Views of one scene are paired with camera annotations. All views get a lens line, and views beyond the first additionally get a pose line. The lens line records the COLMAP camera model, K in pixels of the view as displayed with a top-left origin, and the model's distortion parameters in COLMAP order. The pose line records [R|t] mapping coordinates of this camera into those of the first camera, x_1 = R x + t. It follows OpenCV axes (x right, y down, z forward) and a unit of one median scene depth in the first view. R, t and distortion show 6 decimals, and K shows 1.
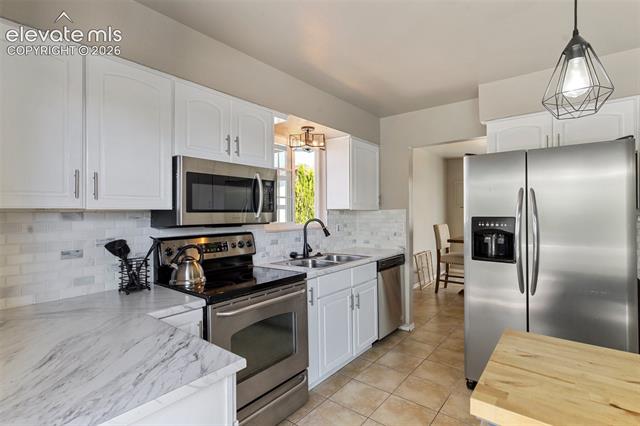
lens RADIAL K [[310.5, 0, 318.0], [0, 310.5, 212.9], [0, 0, 1]] dist [-0.003305, -0.000345]
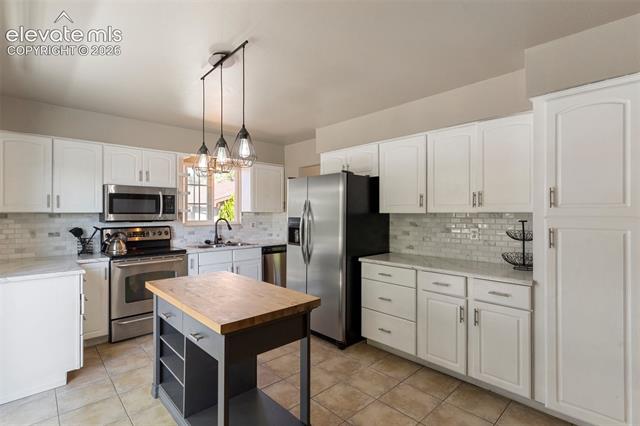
lens RADIAL K [[310.5, 0, 322.6], [0, 310.5, 211.8], [0, 0, 1]] dist [-0.003305, -0.000345]
pose [[0.989032, 0.004146, -0.147642, 0.988212], [-0.004764, 0.999981, -0.003828, -0.012280], [0.147623, 0.004490, 0.989033, -0.594092]]
